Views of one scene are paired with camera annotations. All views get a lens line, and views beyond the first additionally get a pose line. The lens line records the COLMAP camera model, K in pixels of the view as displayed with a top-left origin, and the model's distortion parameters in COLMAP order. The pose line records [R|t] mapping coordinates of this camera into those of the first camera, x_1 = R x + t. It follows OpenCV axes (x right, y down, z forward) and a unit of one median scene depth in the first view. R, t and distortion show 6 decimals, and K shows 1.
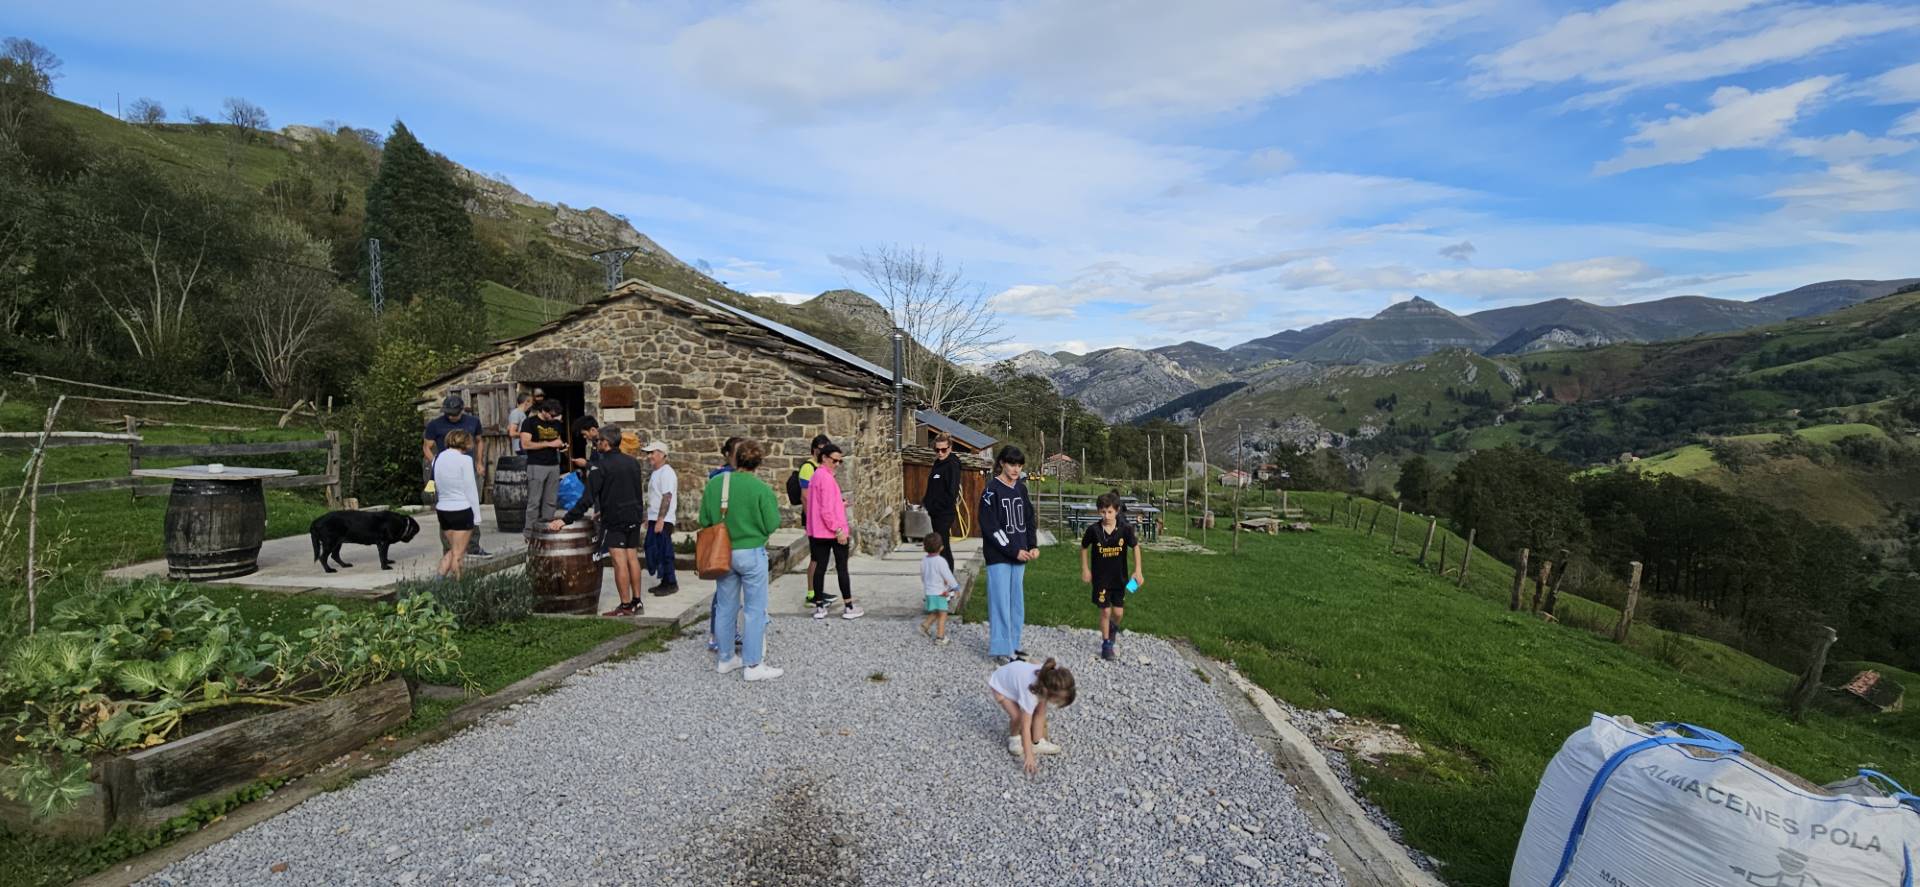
lens RADIAL K [[795.4, 0, 960.0], [0, 795.4, 443.5], [0, 0, 1]] dist [0.026225, 0.000154]
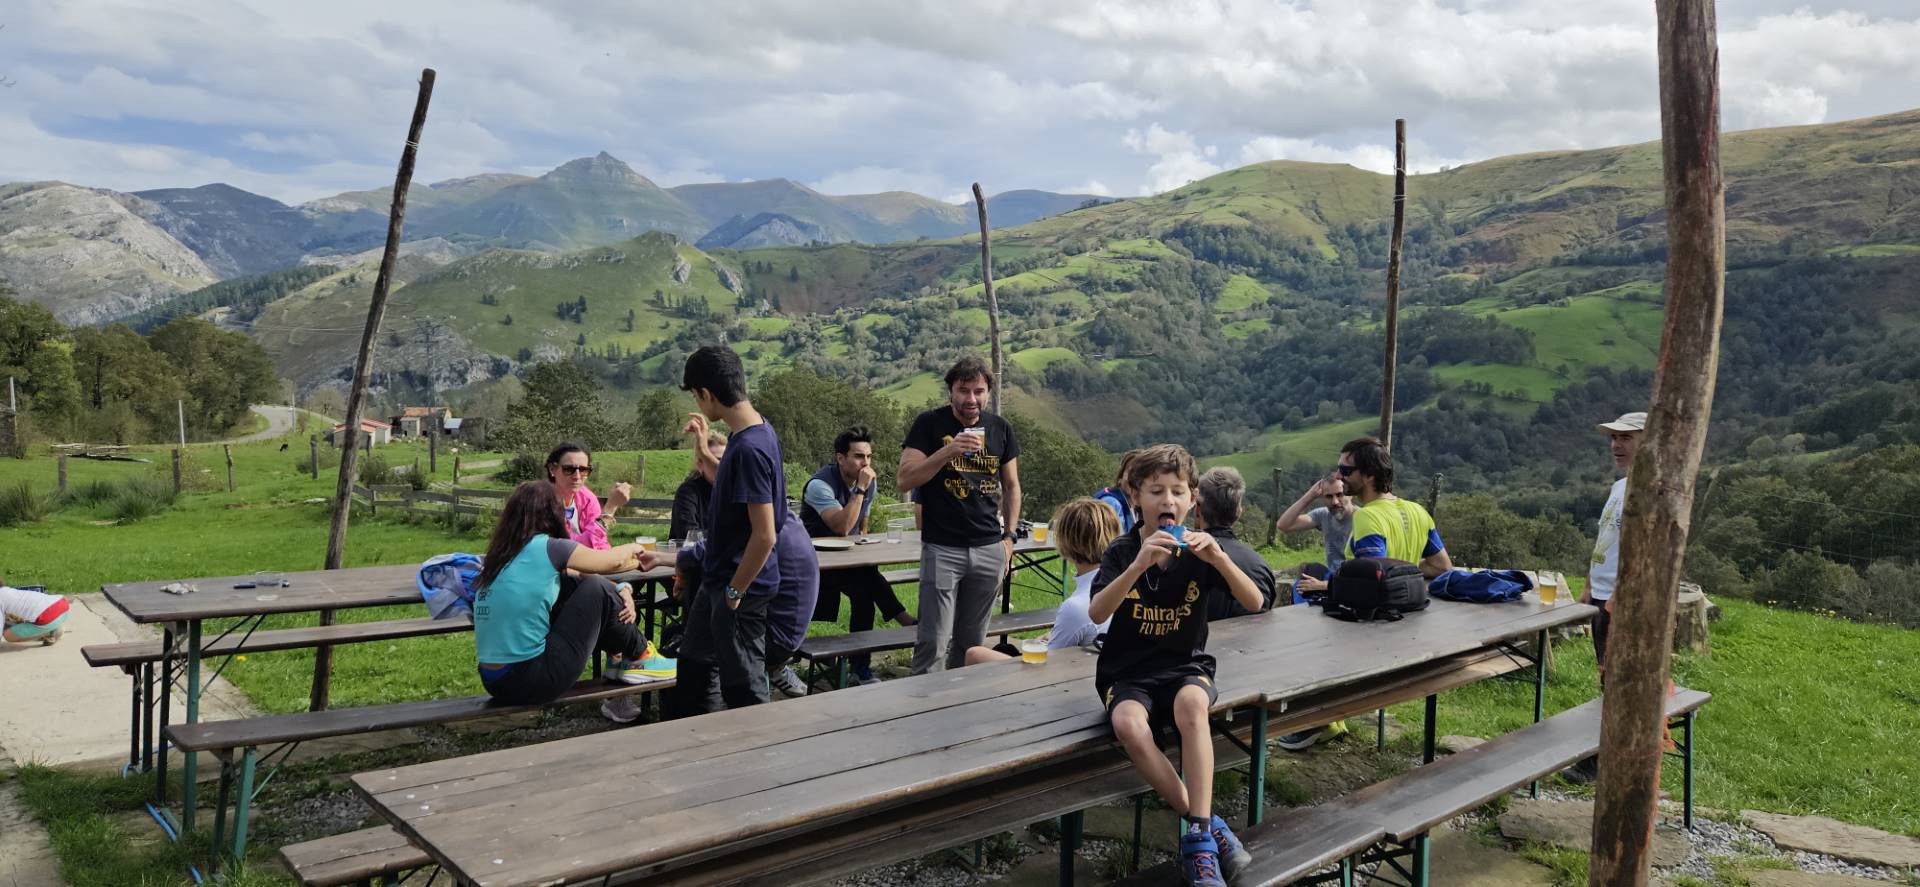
lens RADIAL K [[1219.6, 0, 960.0], [0, 1219.6, 443.5], [0, 0, 1]] dist [0.003289, -0.000325]
pose [[0.666170, -0.043780, 0.744514, 0.002907], [0.005512, 0.998537, 0.053786, 0.006520], [-0.745779, -0.031727, 0.665437, 0.132140]]
